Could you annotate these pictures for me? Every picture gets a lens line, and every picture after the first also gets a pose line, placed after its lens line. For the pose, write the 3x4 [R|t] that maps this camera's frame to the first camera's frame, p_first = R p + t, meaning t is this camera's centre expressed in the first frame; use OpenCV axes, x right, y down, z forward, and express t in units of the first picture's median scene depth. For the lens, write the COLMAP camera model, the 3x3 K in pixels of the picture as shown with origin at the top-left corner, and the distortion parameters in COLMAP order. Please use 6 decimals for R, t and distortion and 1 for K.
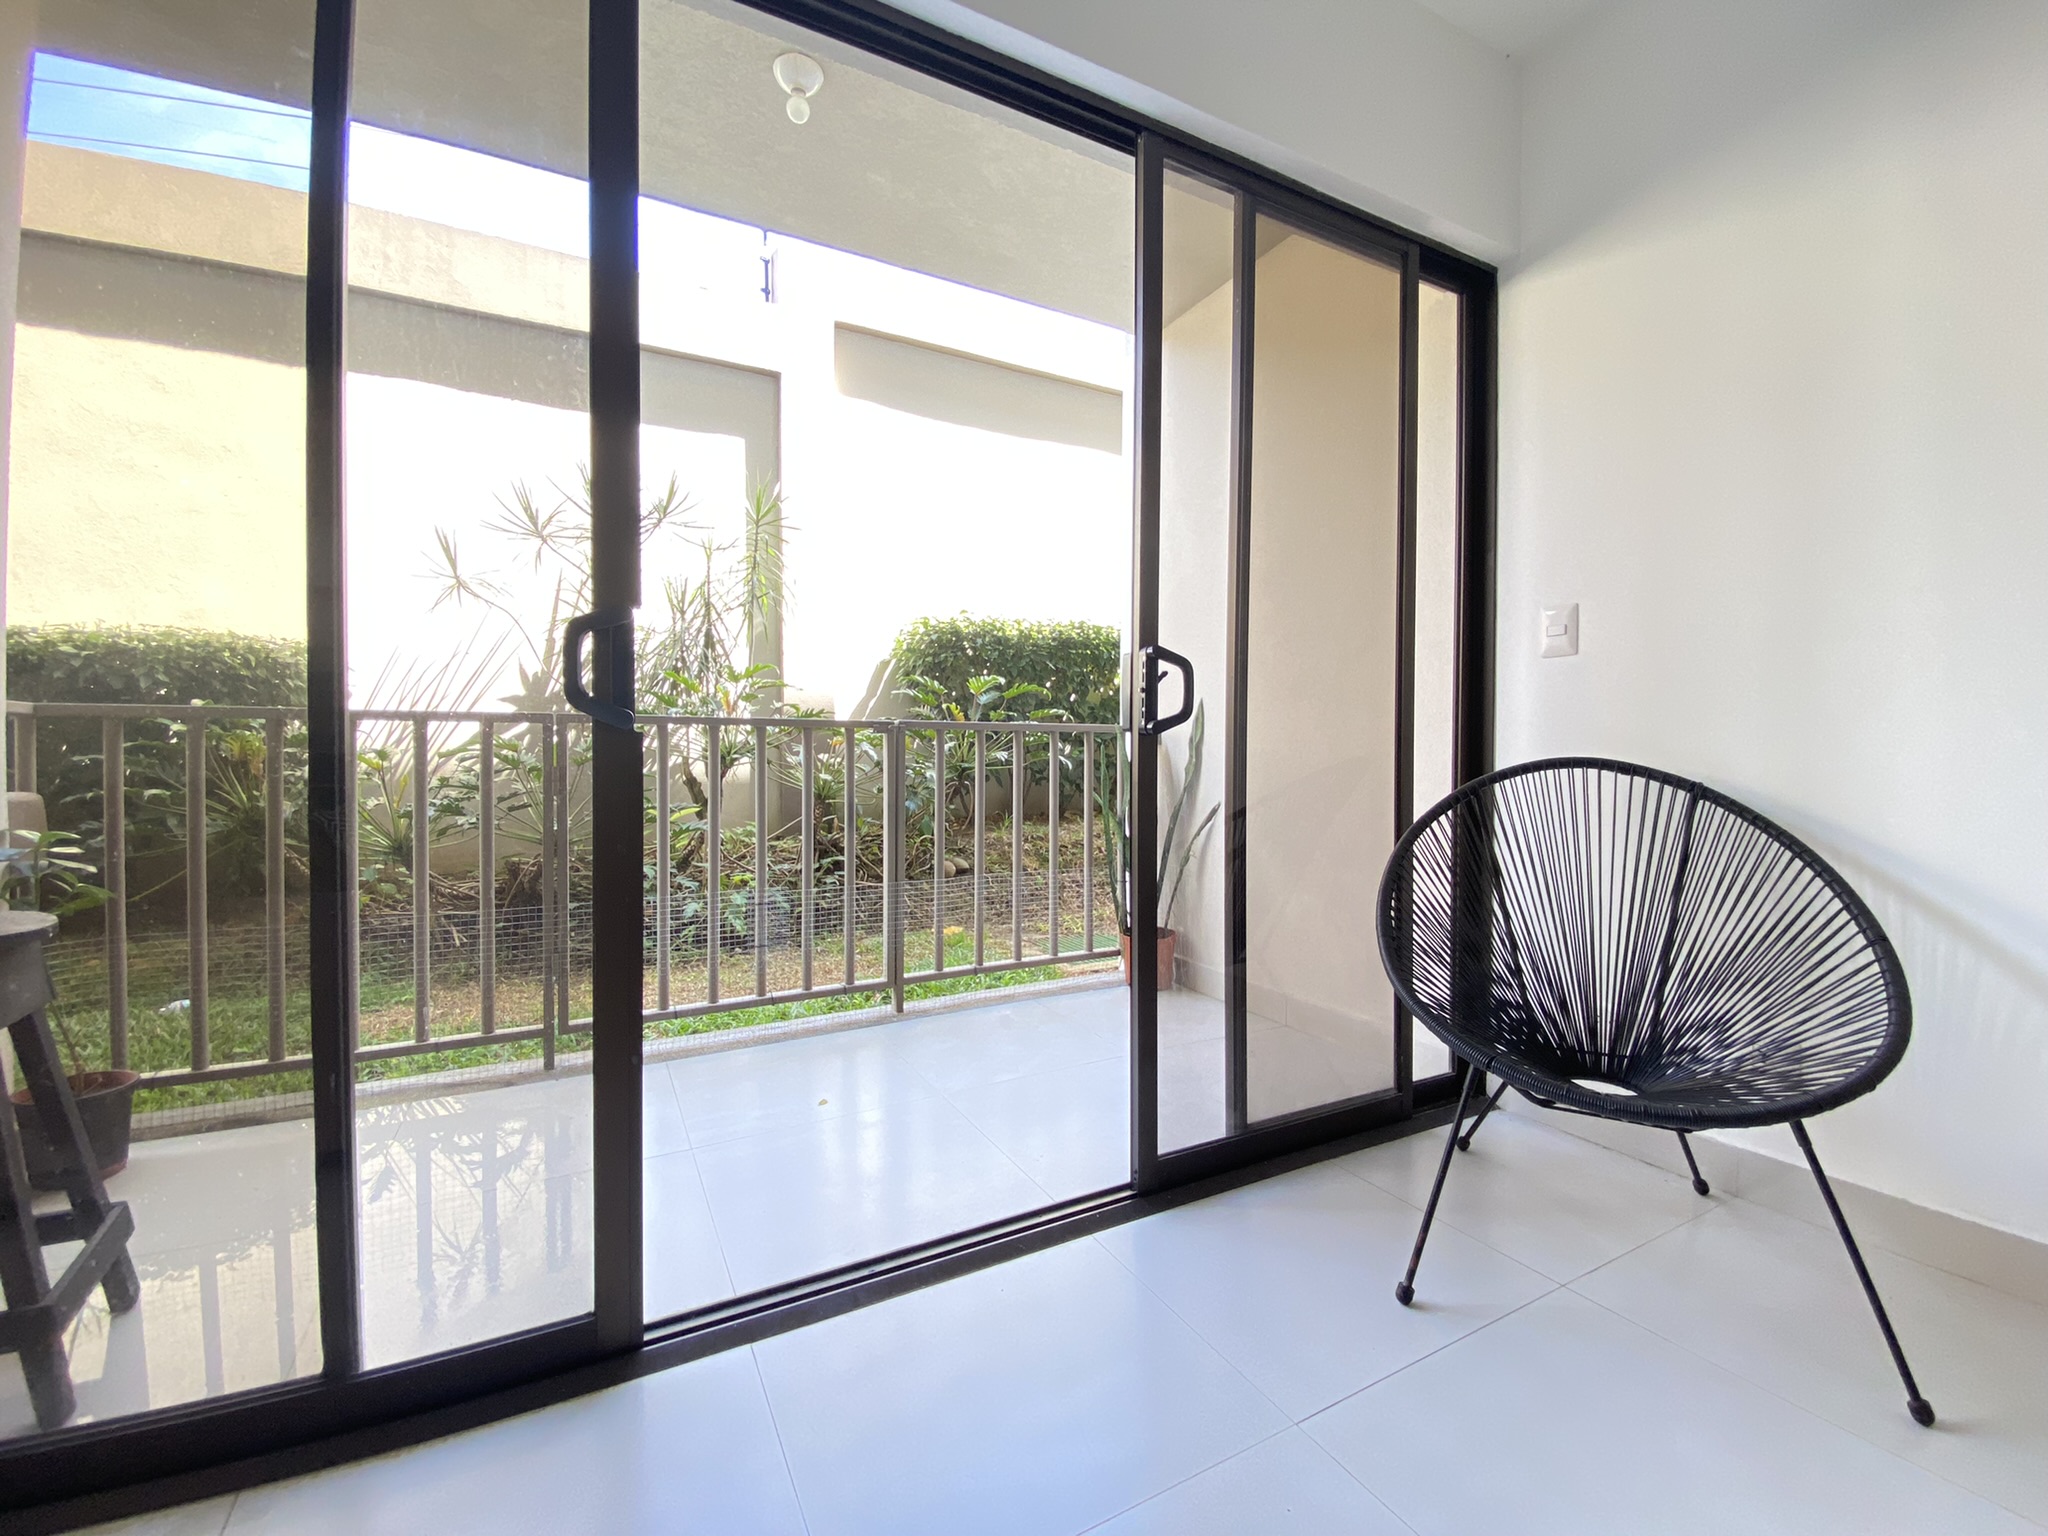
lens RADIAL K [[838.3, 0, 1015.5], [0, 838.3, 769.9], [0, 0, 1]] dist [0.022761, -0.021855]
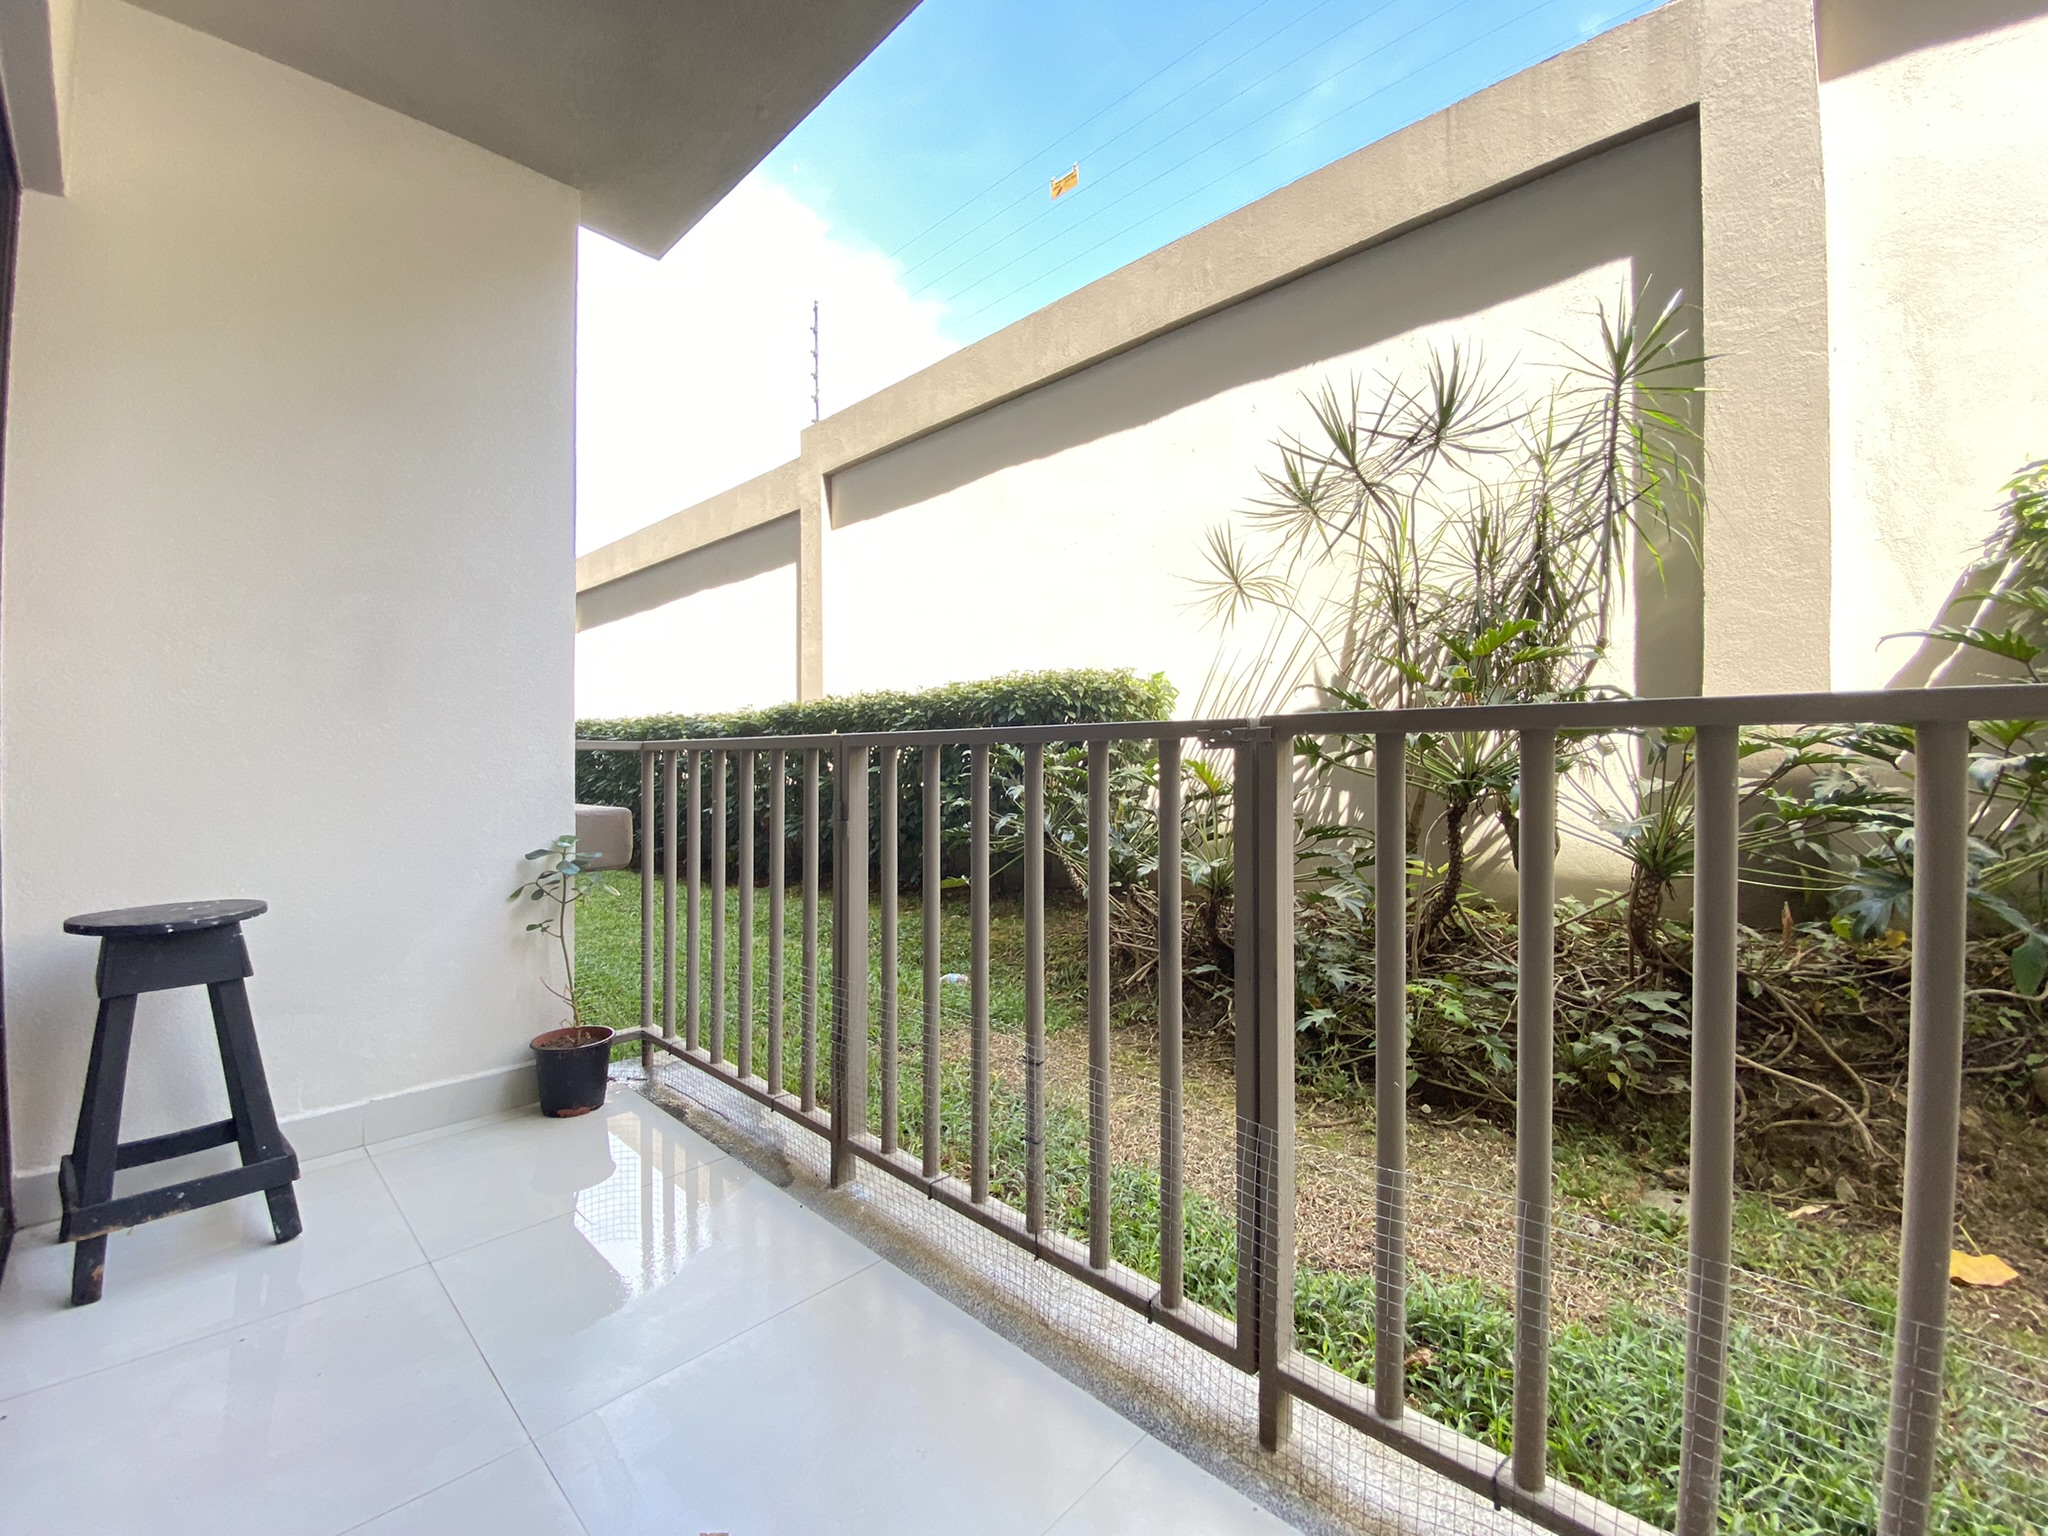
lens RADIAL K [[838.3, 0, 1015.5], [0, 838.3, 769.9], [0, 0, 1]] dist [0.022761, -0.021855]
pose [[0.321692, 0.002831, -0.946840, 0.114190], [-0.016401, 0.999862, -0.002582, -0.014910], [0.946702, 0.016360, 0.321695, 0.432411]]
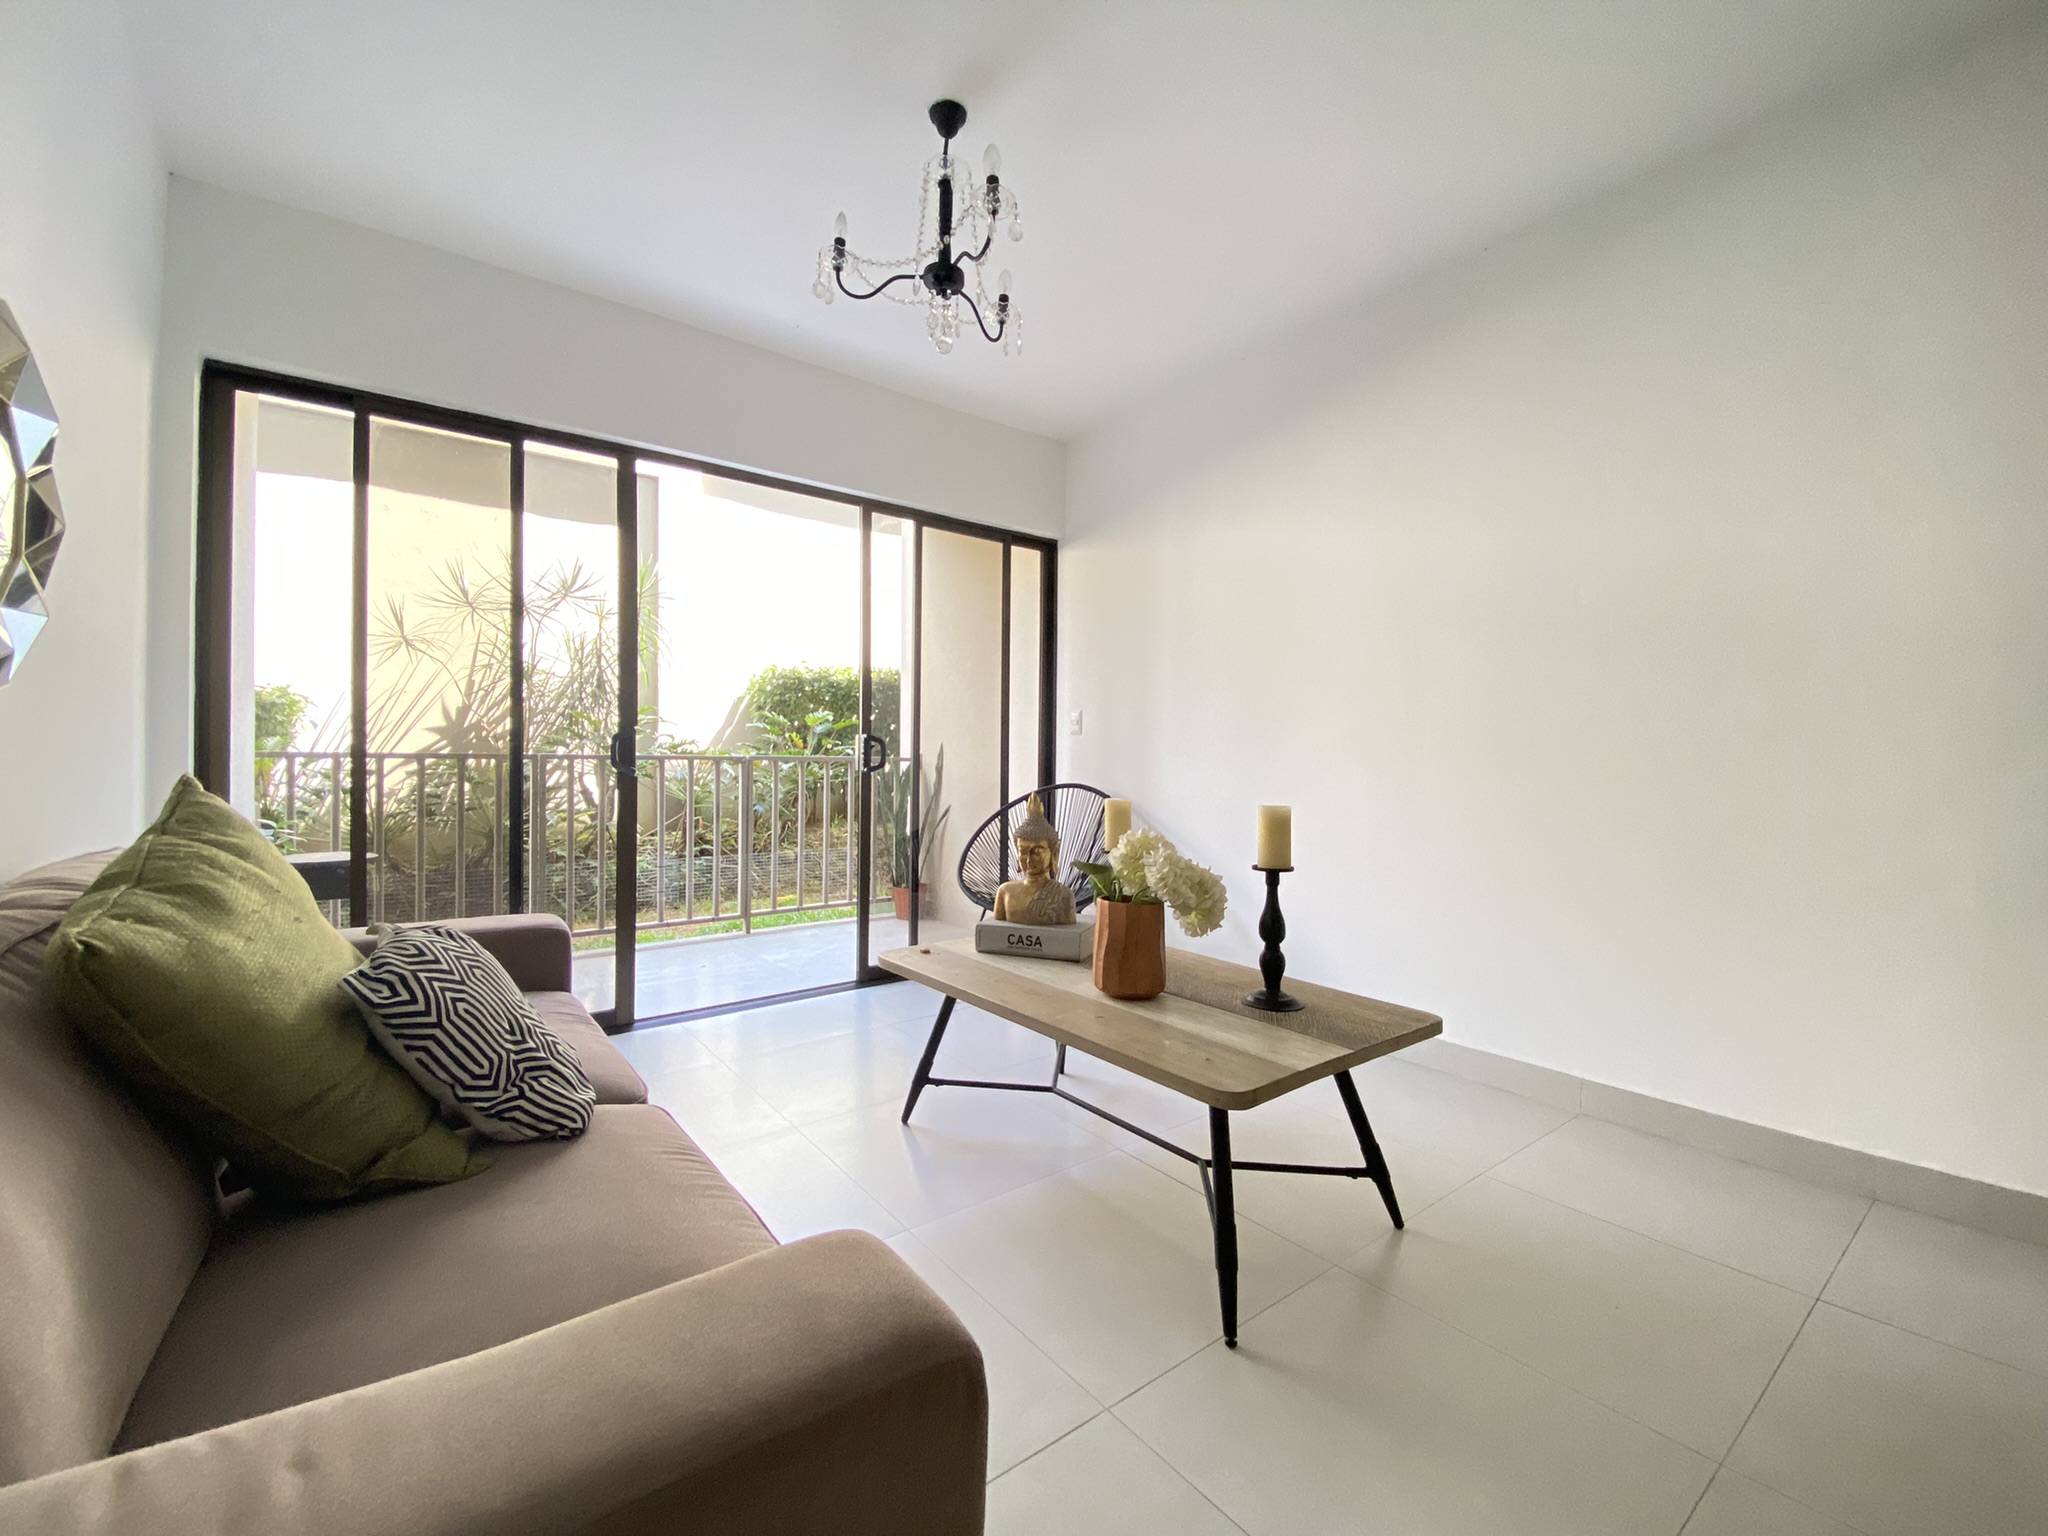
lens RADIAL K [[838.3, 0, 1015.5], [0, 838.3, 769.9], [0, 0, 1]] dist [0.022761, -0.021855]
pose [[0.986878, 0.007193, 0.161306, 0.063639], [-0.005517, 0.999926, -0.010832, -0.009471], [-0.161372, 0.009800, 0.986845, -0.406171]]
